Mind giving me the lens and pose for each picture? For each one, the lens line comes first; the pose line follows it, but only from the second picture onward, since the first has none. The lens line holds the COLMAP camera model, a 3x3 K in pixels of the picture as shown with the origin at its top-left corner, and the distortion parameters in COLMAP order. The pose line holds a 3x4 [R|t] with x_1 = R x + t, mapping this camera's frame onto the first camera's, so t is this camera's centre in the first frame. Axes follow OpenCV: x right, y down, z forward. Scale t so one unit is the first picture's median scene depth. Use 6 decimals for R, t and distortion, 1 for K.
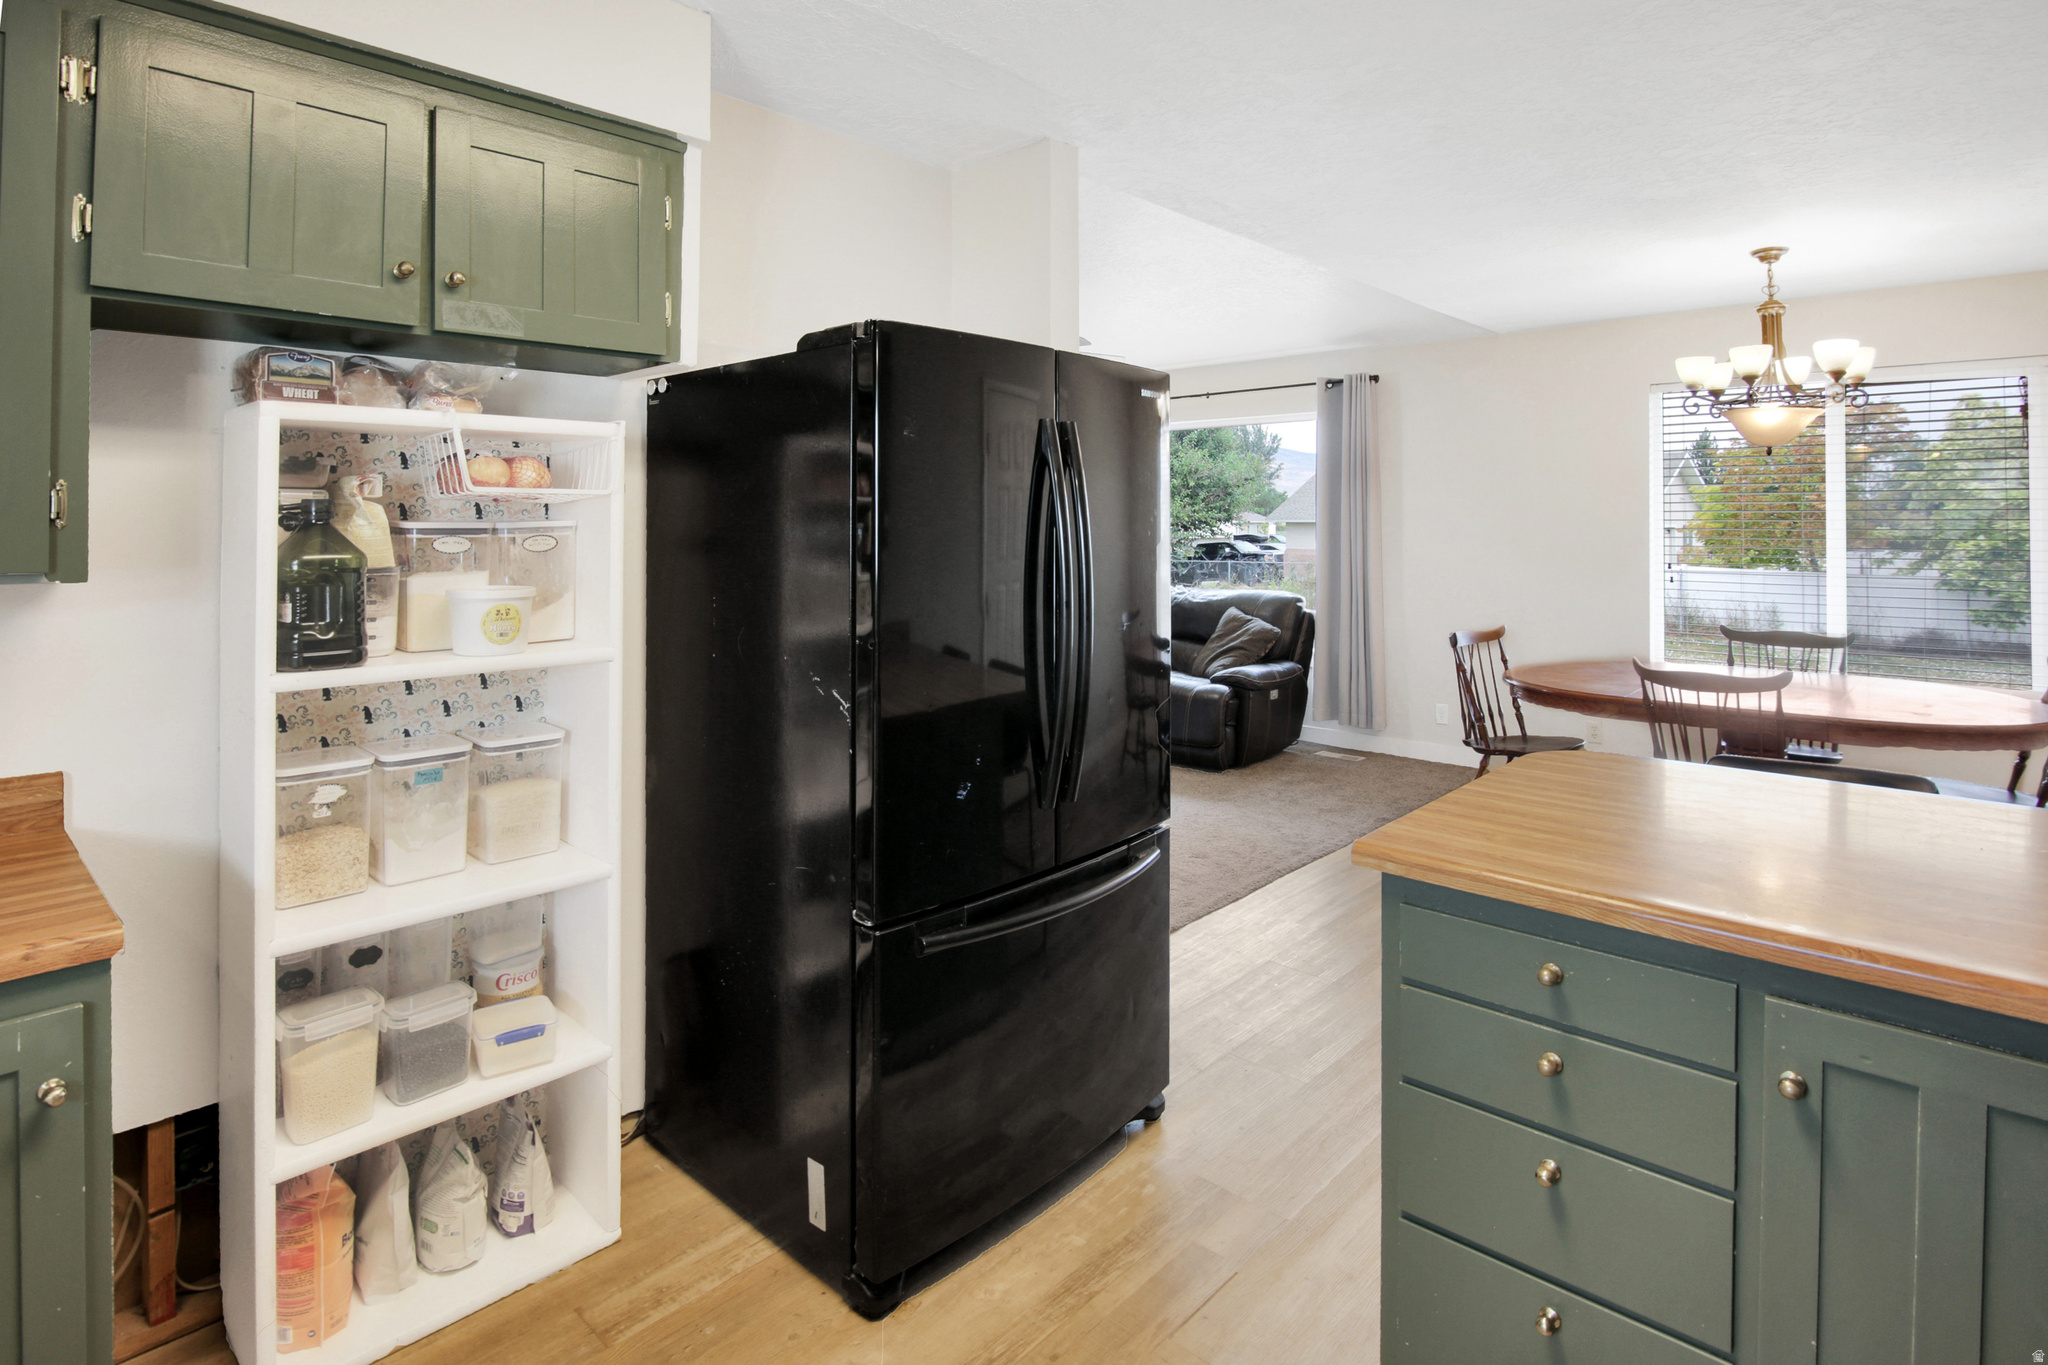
lens RADIAL K [[1056.4, 0, 1027.3], [0, 1056.4, 513.1], [0, 0, 1]] dist [-0.021661, 0.000509]
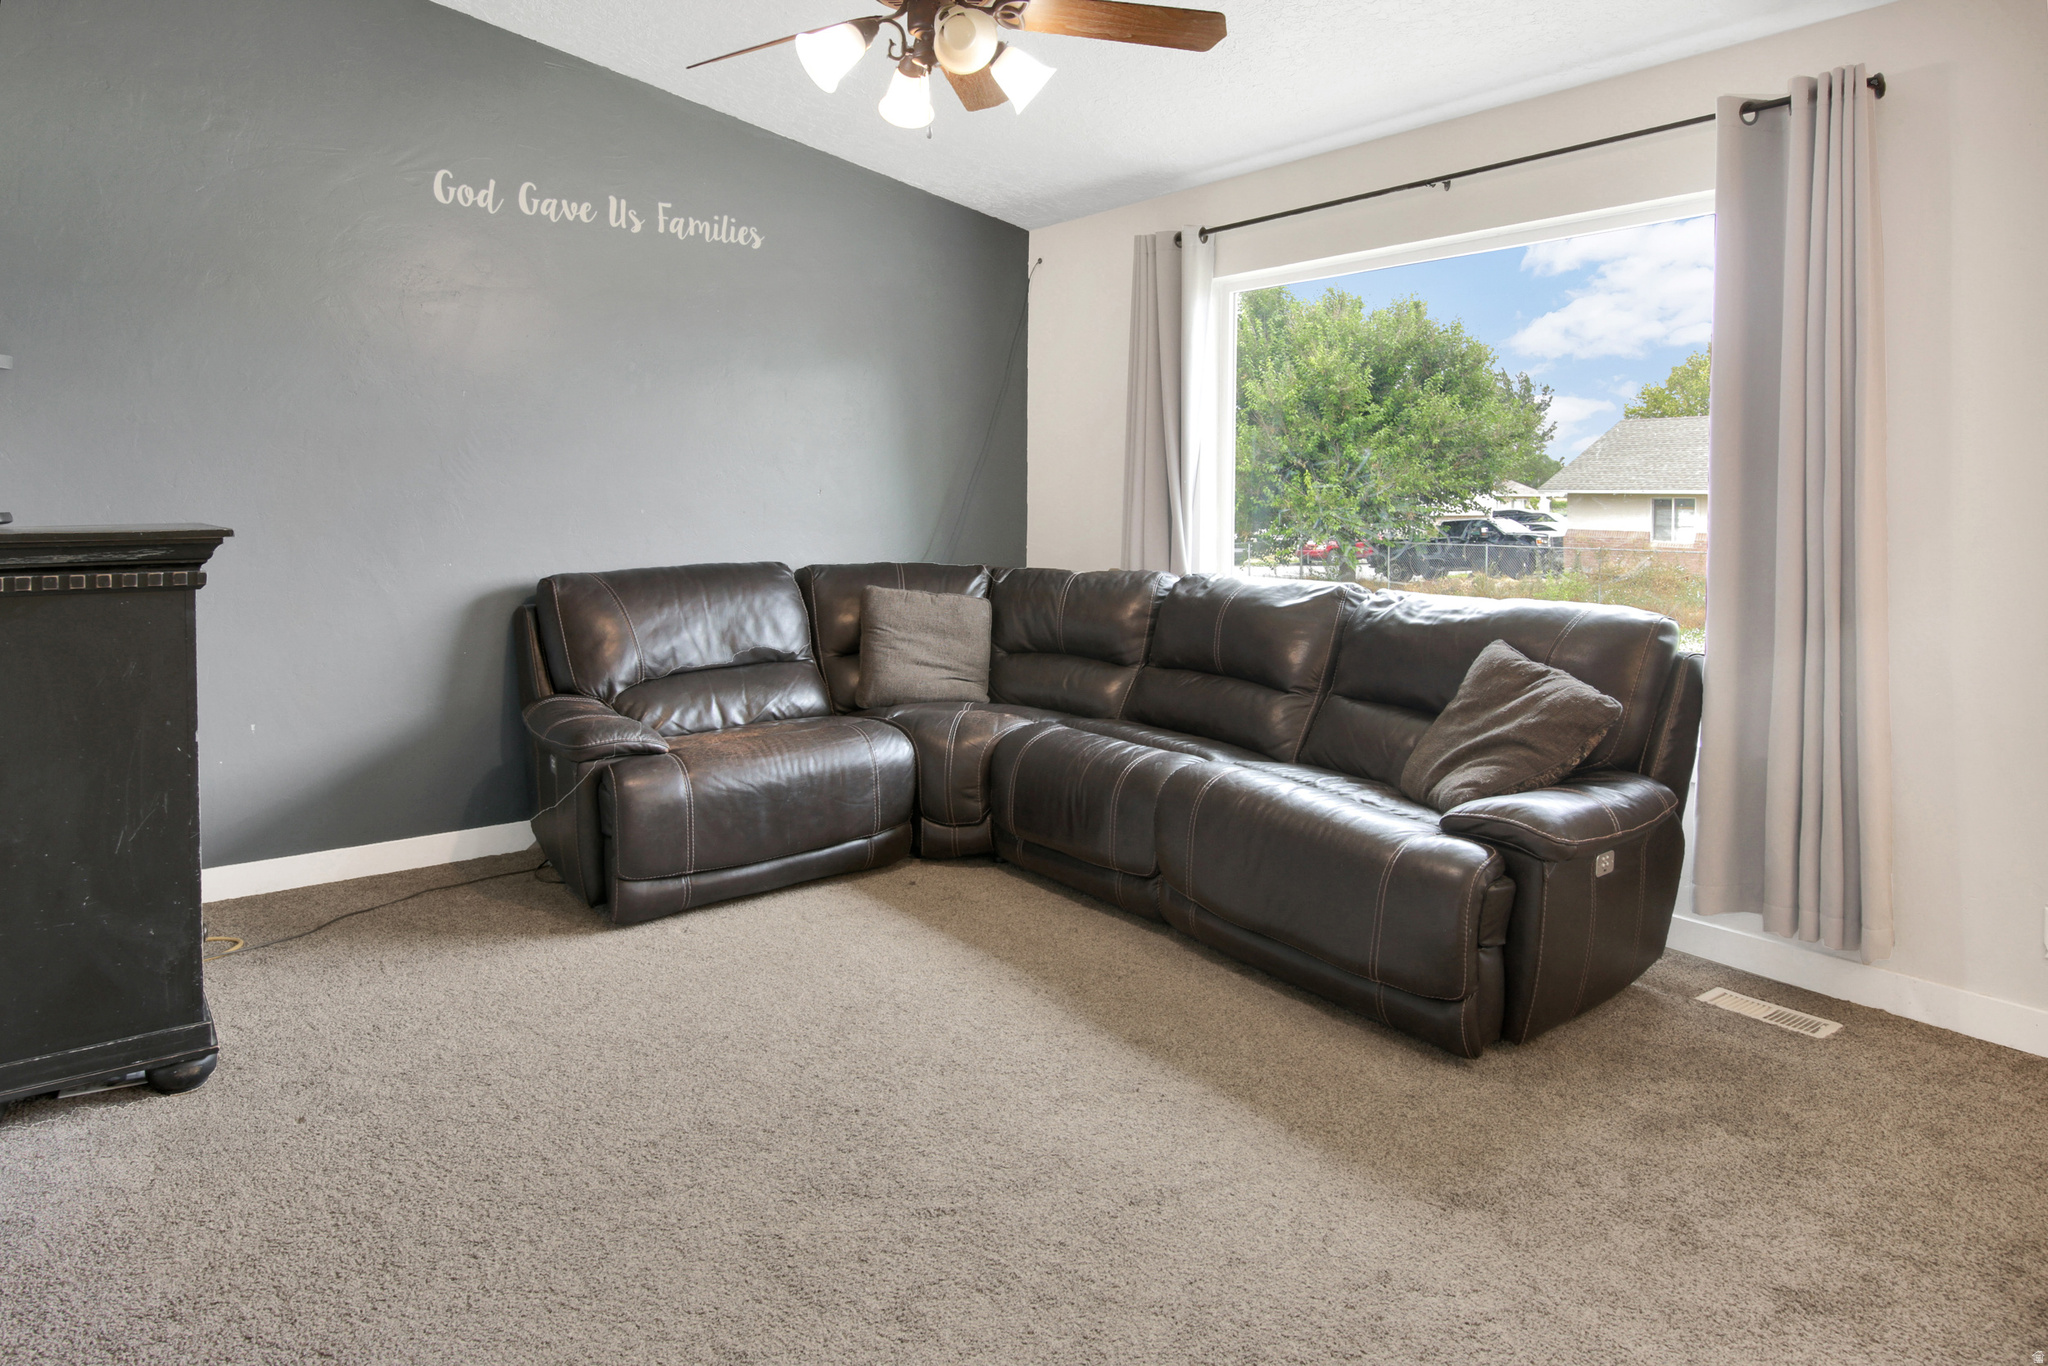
lens RADIAL K [[1256.4, 0, 1016.4], [0, 1256.4, 520.9], [0, 0, 1]] dist [-0.004277, 0.002624]
pose [[0.985664, 0.010620, -0.168388, 0.083871], [-0.005639, 0.999533, 0.030031, 0.024906], [0.168628, -0.028651, 0.985263, 0.451563]]
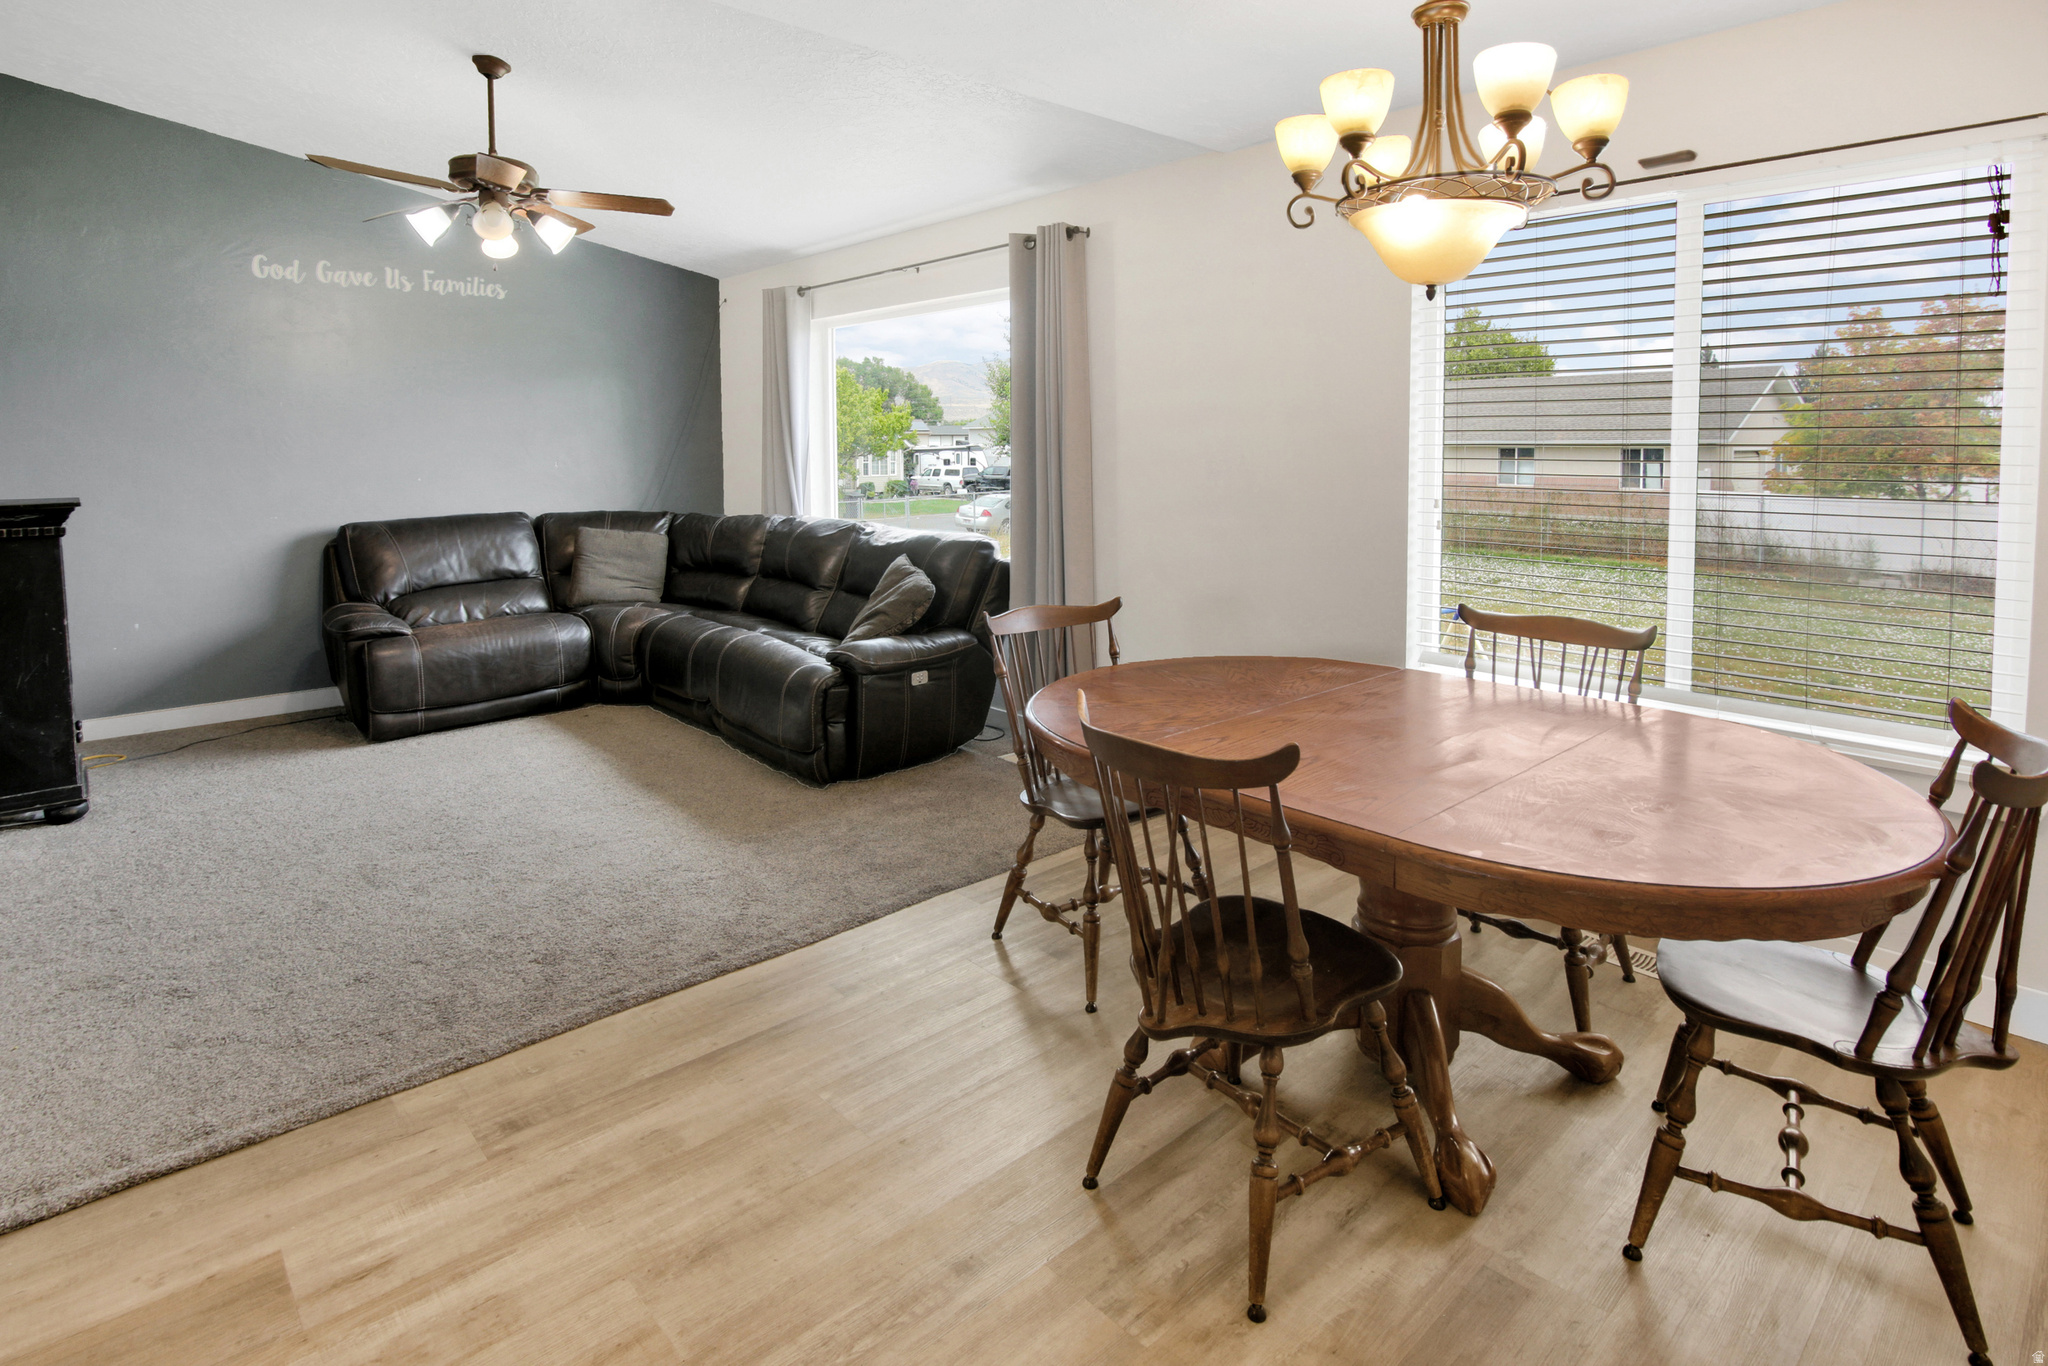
lens RADIAL K [[1056.4, 0, 1027.3], [0, 1056.4, 513.6], [0, 0, 1]] dist [-0.021661, 0.000509]
pose [[0.996992, 0.002936, -0.077443, 0.334550], [0.002813, 0.997253, 0.074015, 0.006578], [0.077447, -0.074010, 0.994246, 0.275688]]
